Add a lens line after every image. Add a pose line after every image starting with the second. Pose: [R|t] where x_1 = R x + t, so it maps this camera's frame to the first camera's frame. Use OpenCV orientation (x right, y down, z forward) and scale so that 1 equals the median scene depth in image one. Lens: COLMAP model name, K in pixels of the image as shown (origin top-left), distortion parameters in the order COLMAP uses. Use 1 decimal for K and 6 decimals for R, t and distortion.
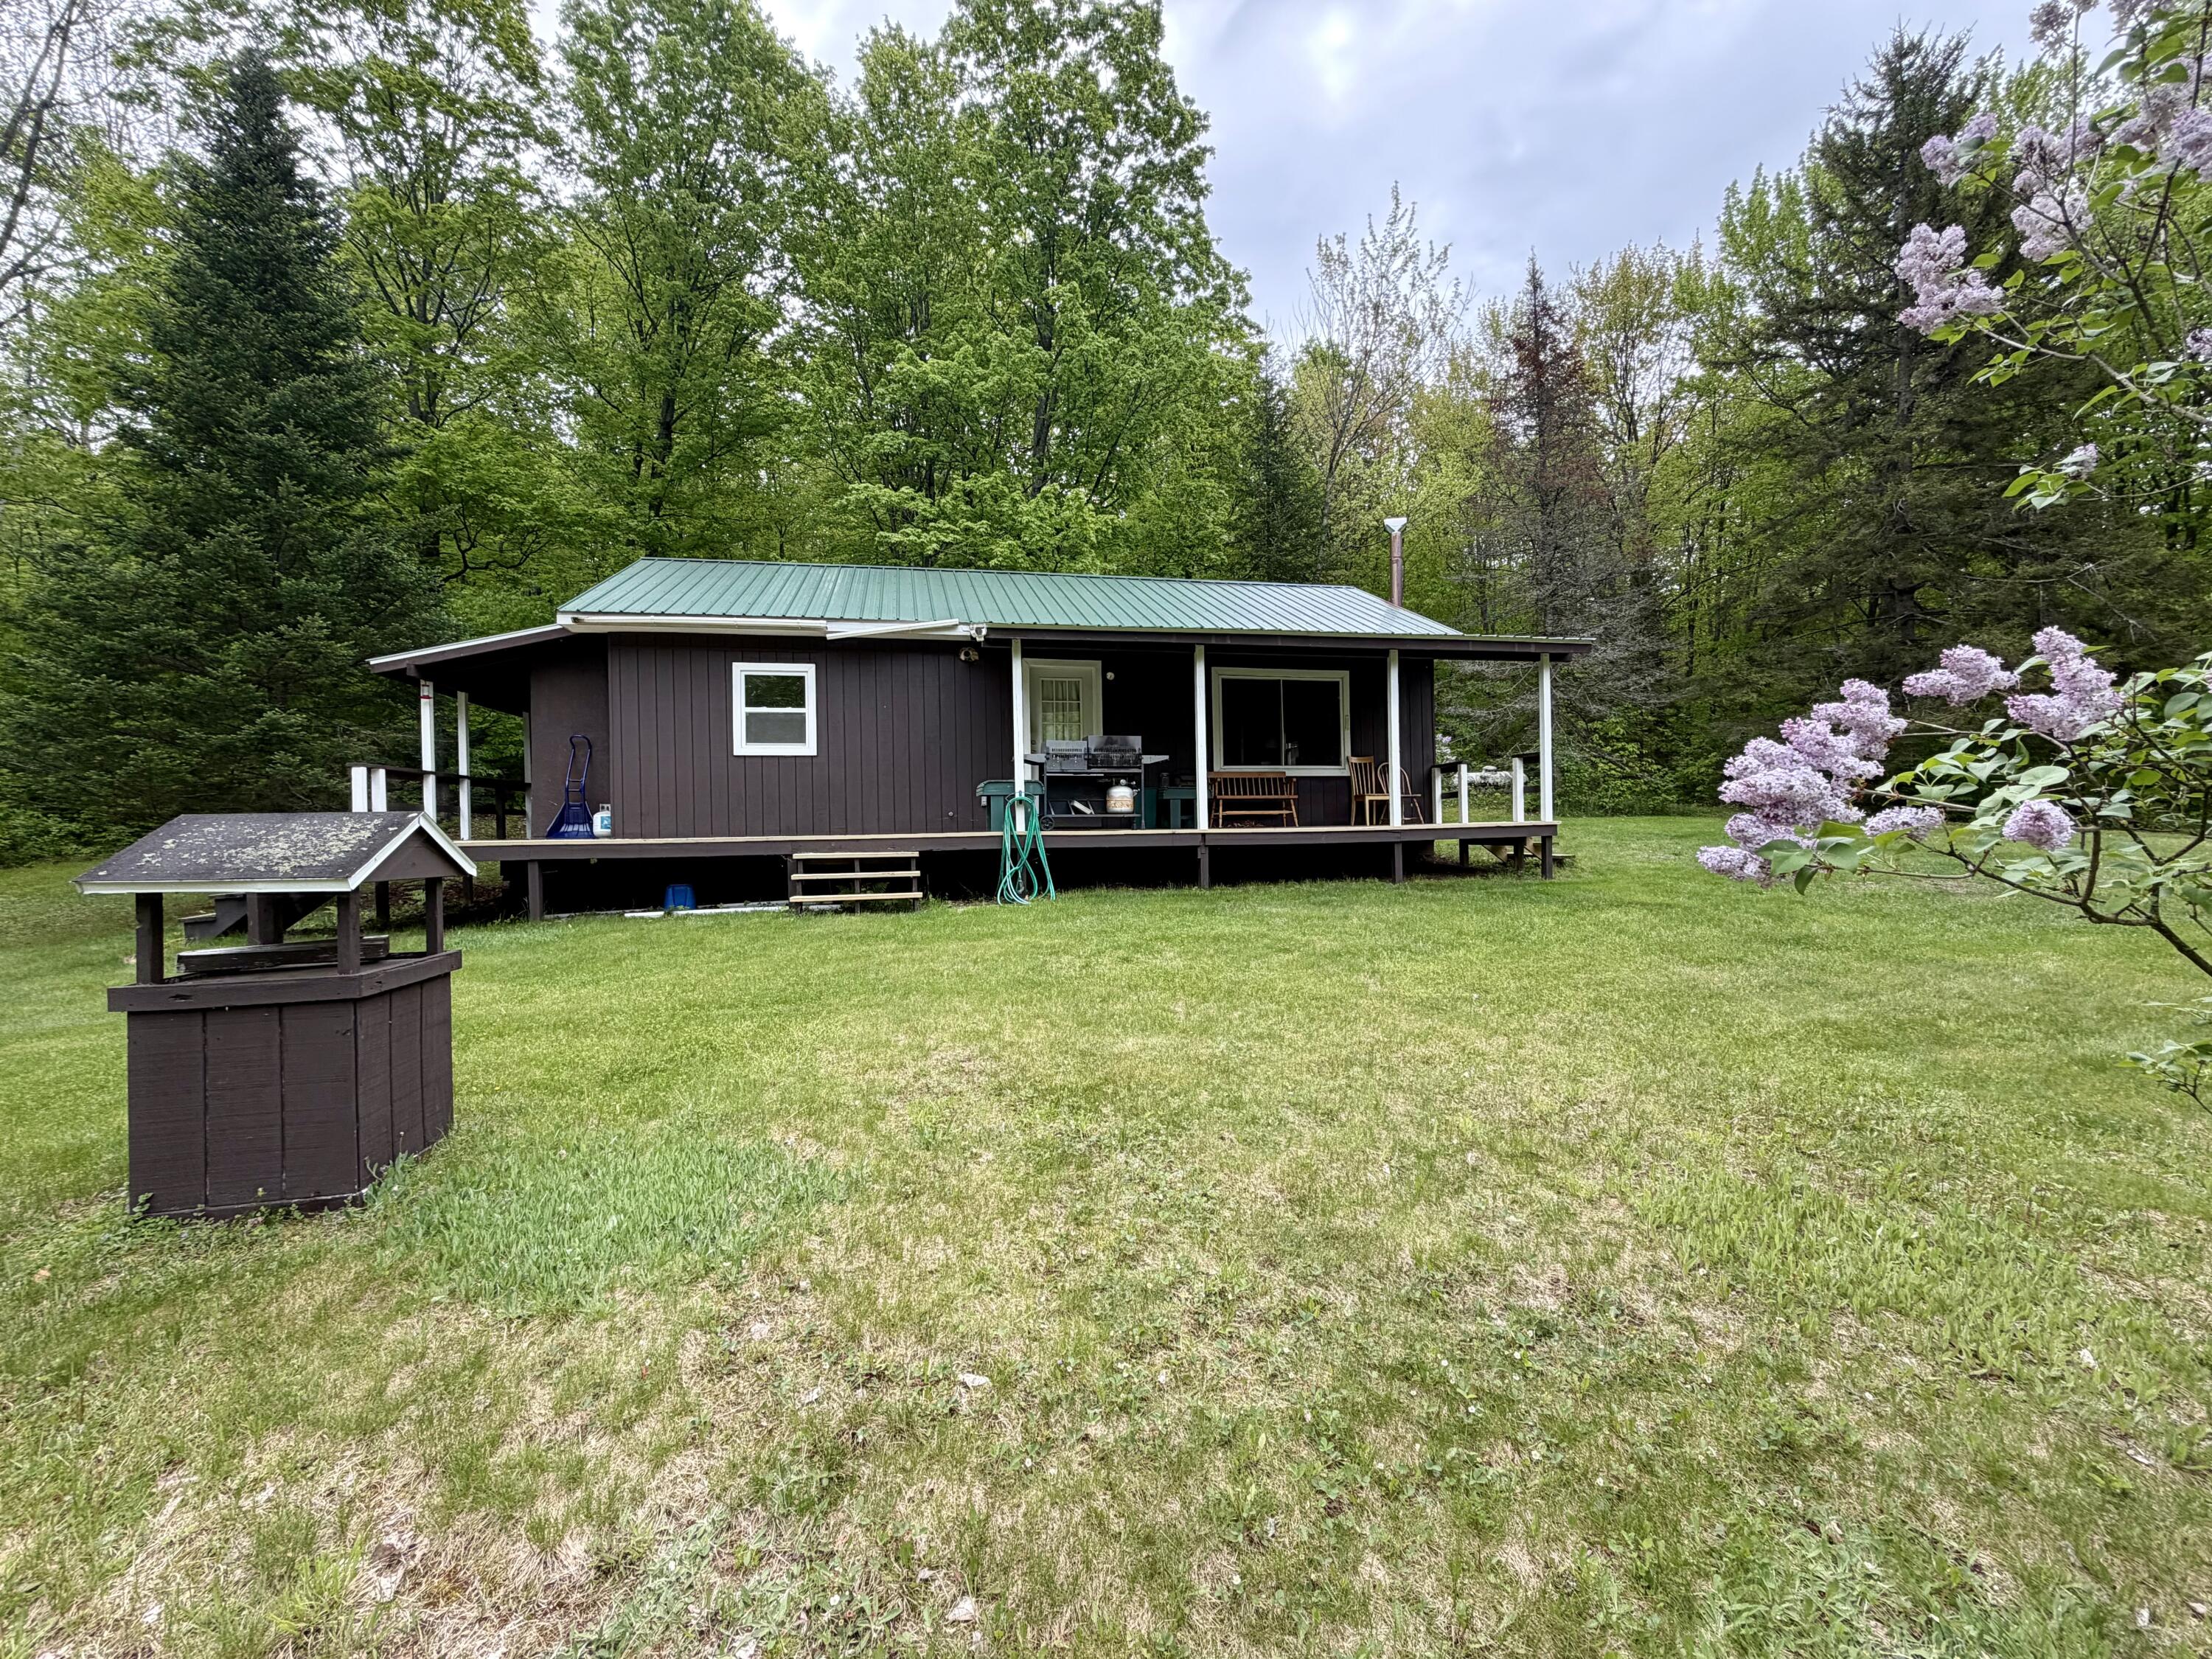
lens RADIAL K [[884.7, 0, 1097.3], [0, 884.7, 819.6], [0, 0, 1]] dist [-0.002587, 0.000229]
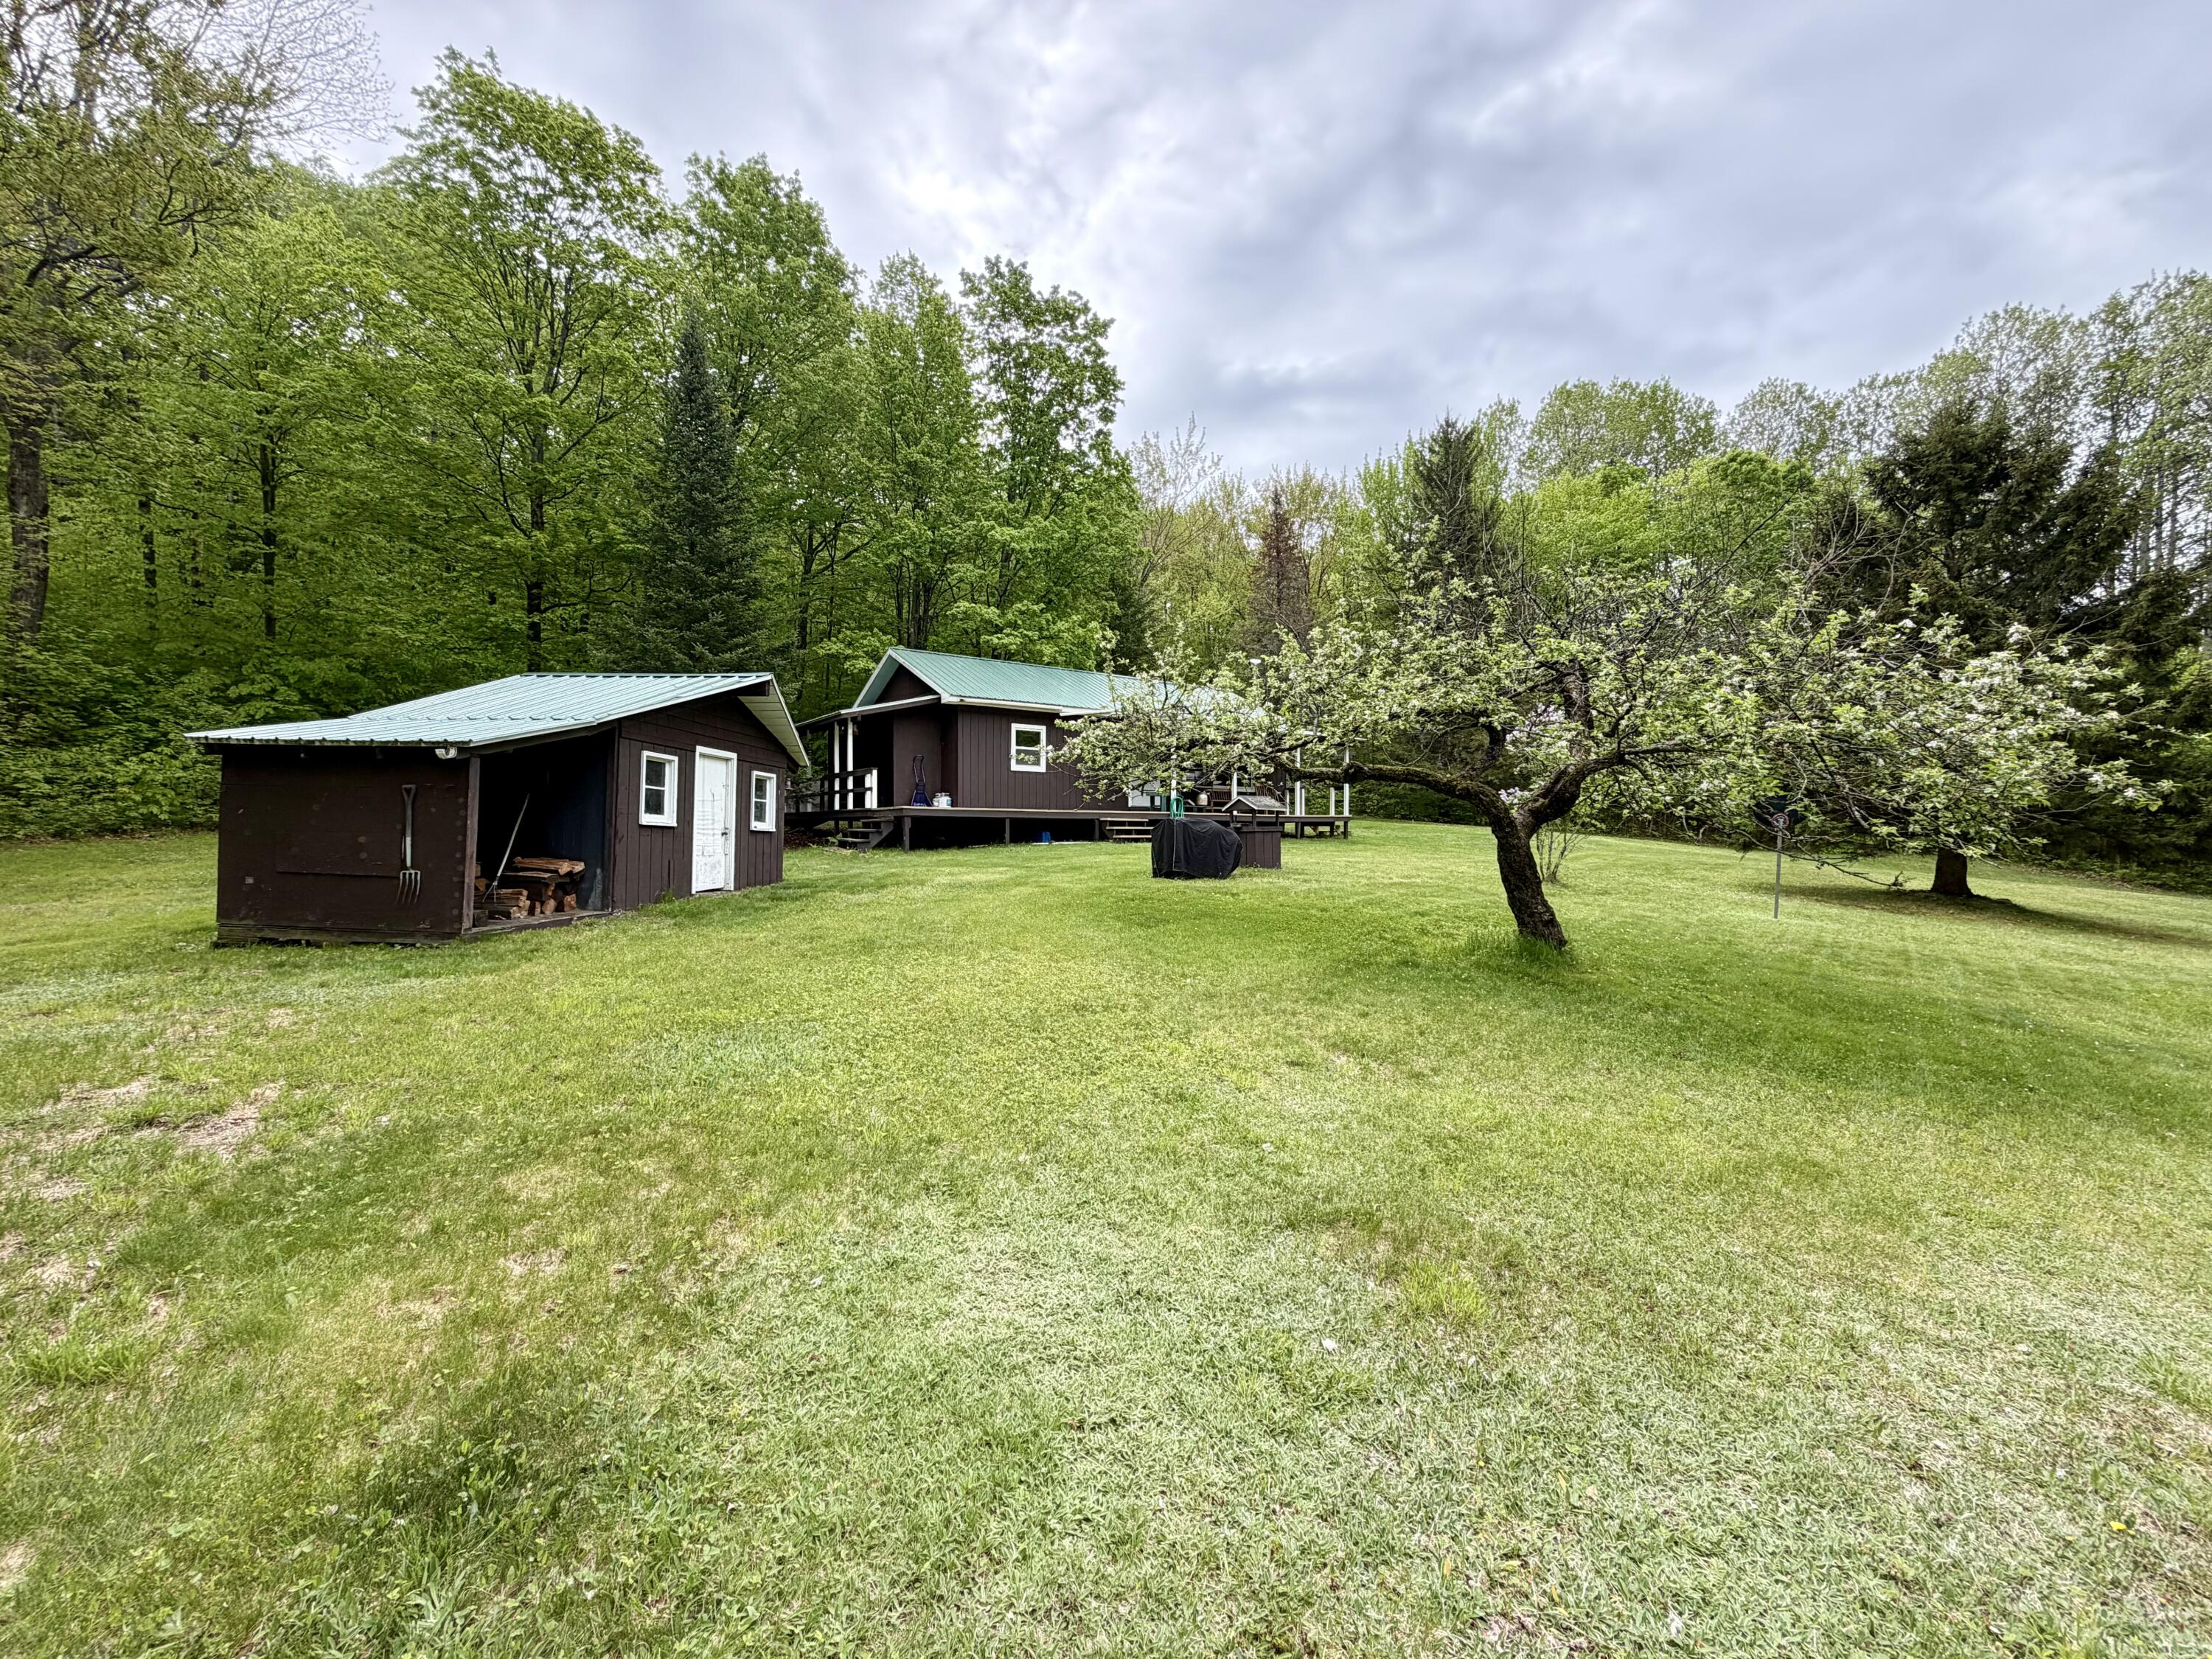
lens RADIAL K [[884.7, 0, 1099.3], [0, 884.7, 838.5], [0, 0, 1]] dist [-0.002587, 0.000229]
pose [[0.915888, 0.014079, 0.401186, -1.013440], [-0.017891, 0.999823, 0.005757, 0.062726], [-0.401034, -0.012451, 0.915978, -0.876984]]
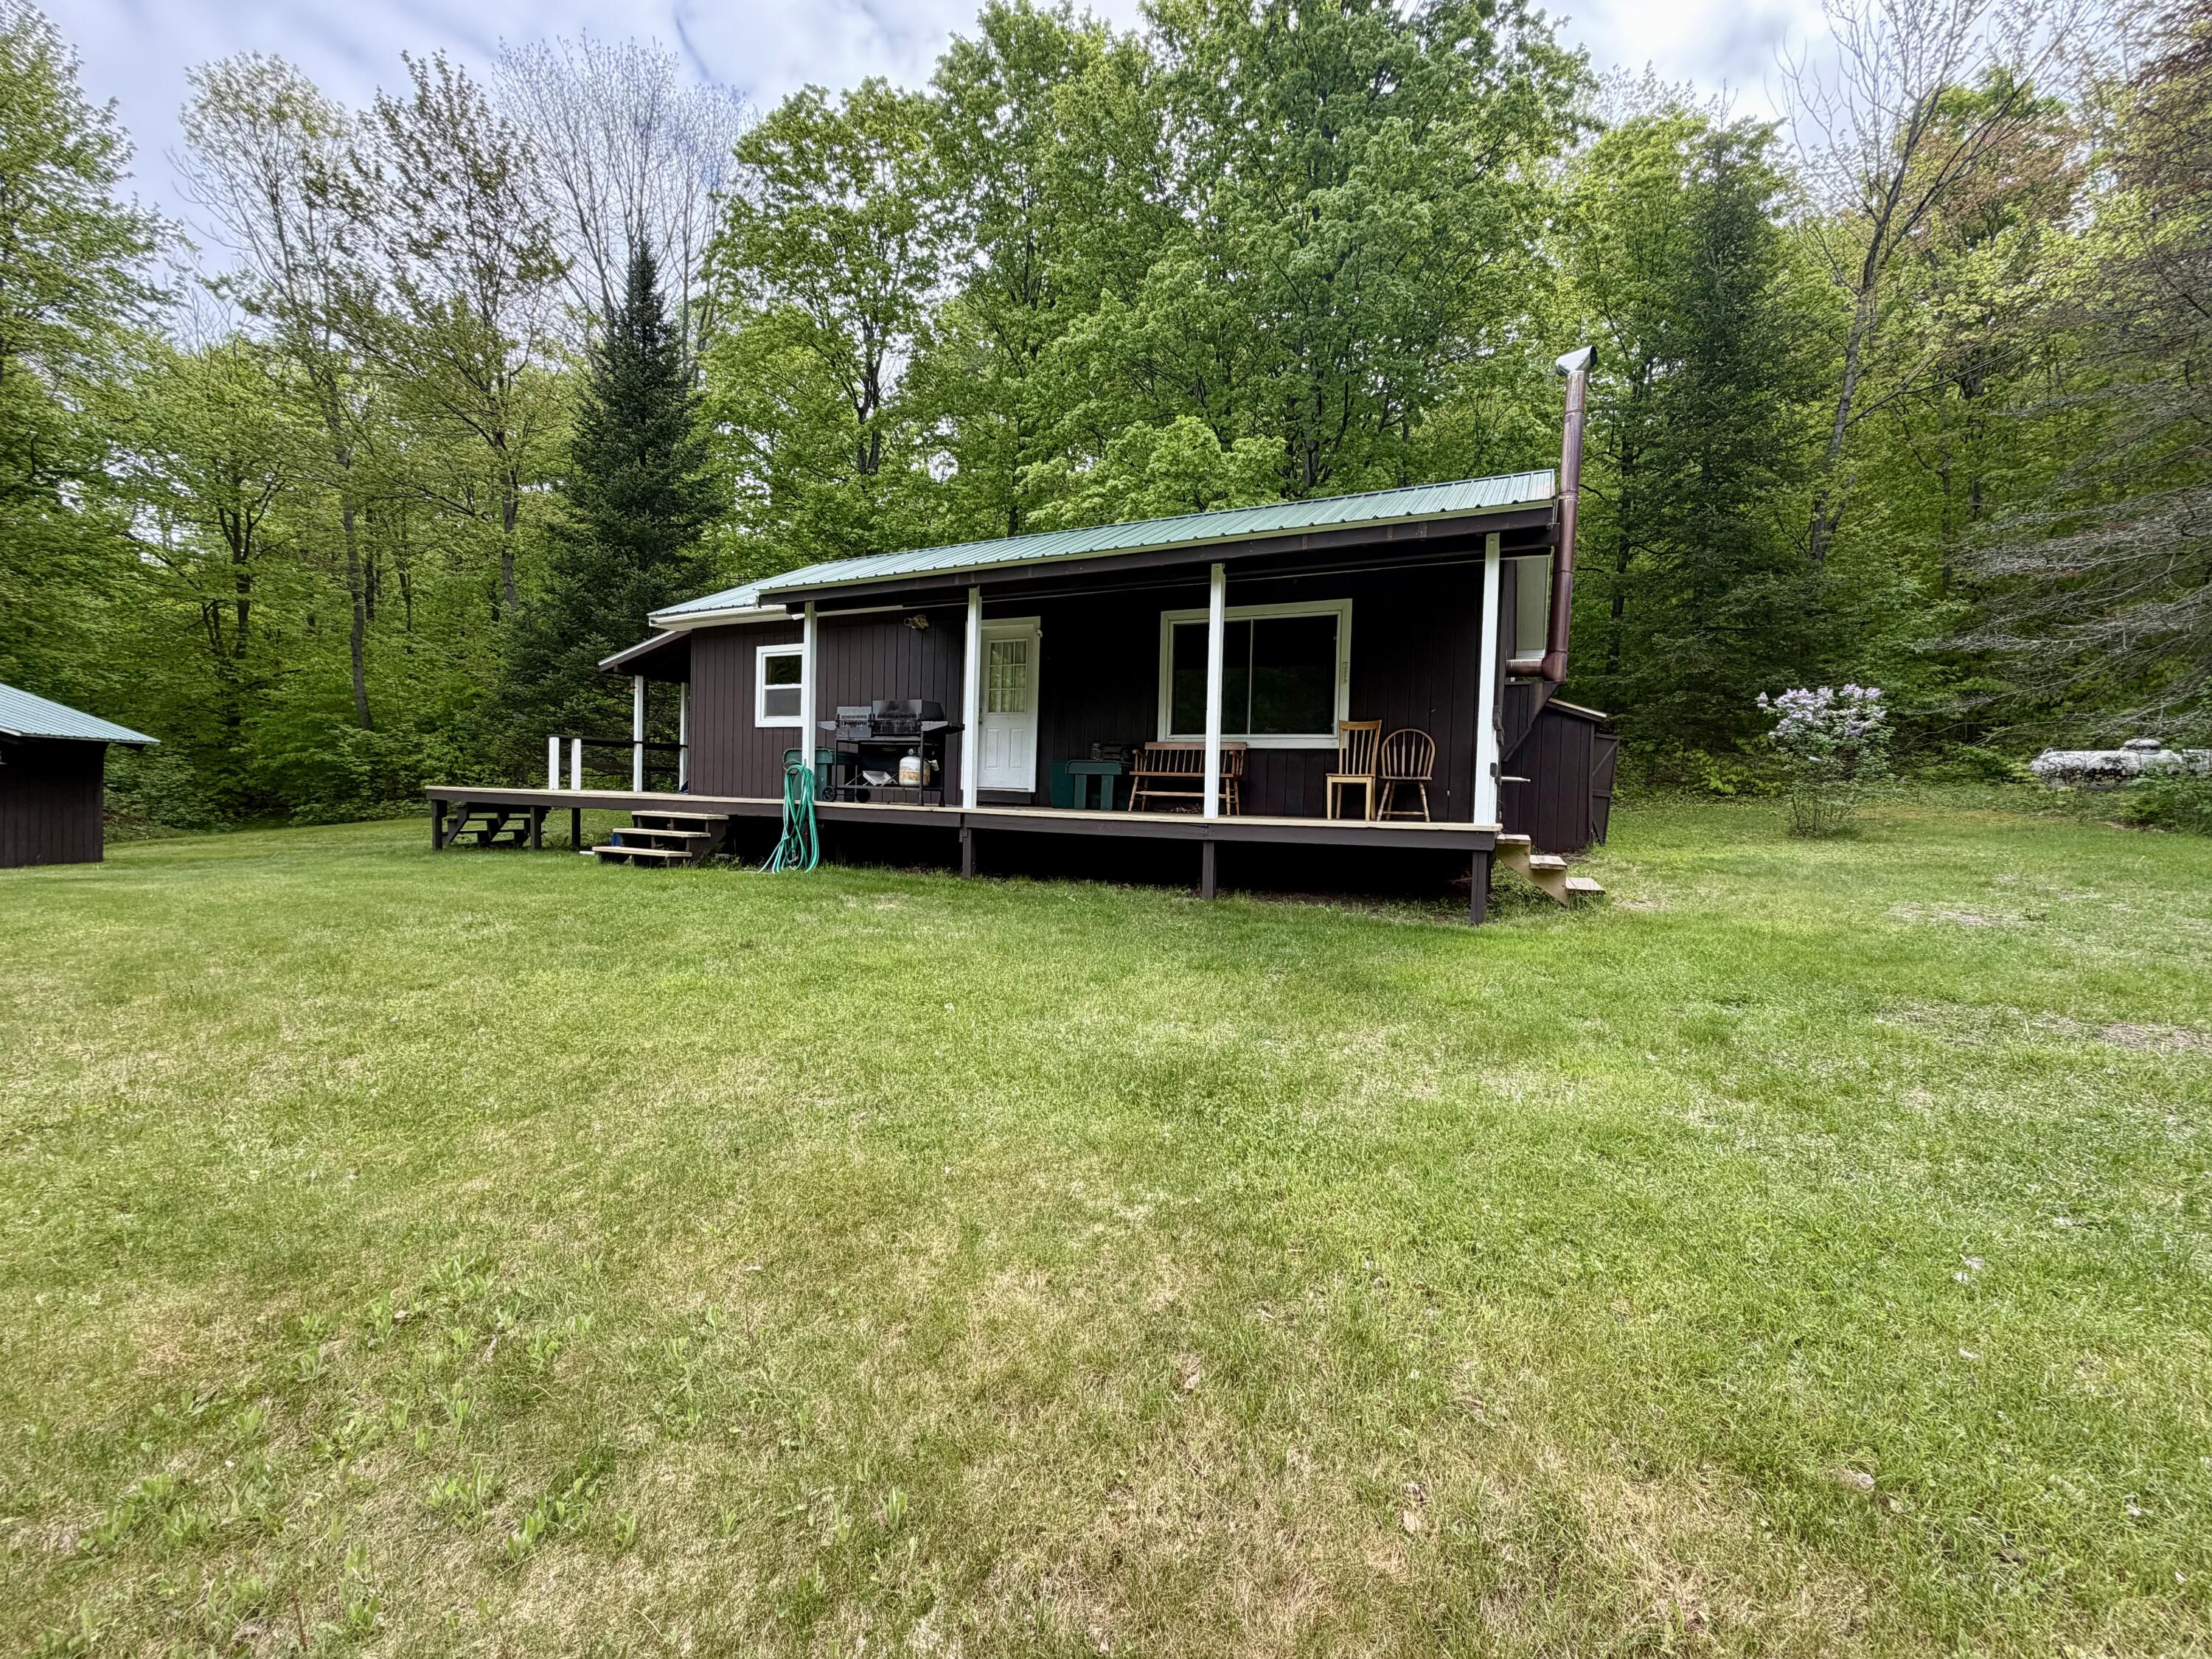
lens RADIAL K [[884.7, 0, 1096.7], [0, 884.7, 811.3], [0, 0, 1]] dist [-0.002587, 0.000229]
pose [[0.776166, 0.049277, -0.628600, 0.665994], [-0.040284, 0.998780, 0.028556, -0.013524], [0.629240, 0.003158, 0.777205, 0.378441]]
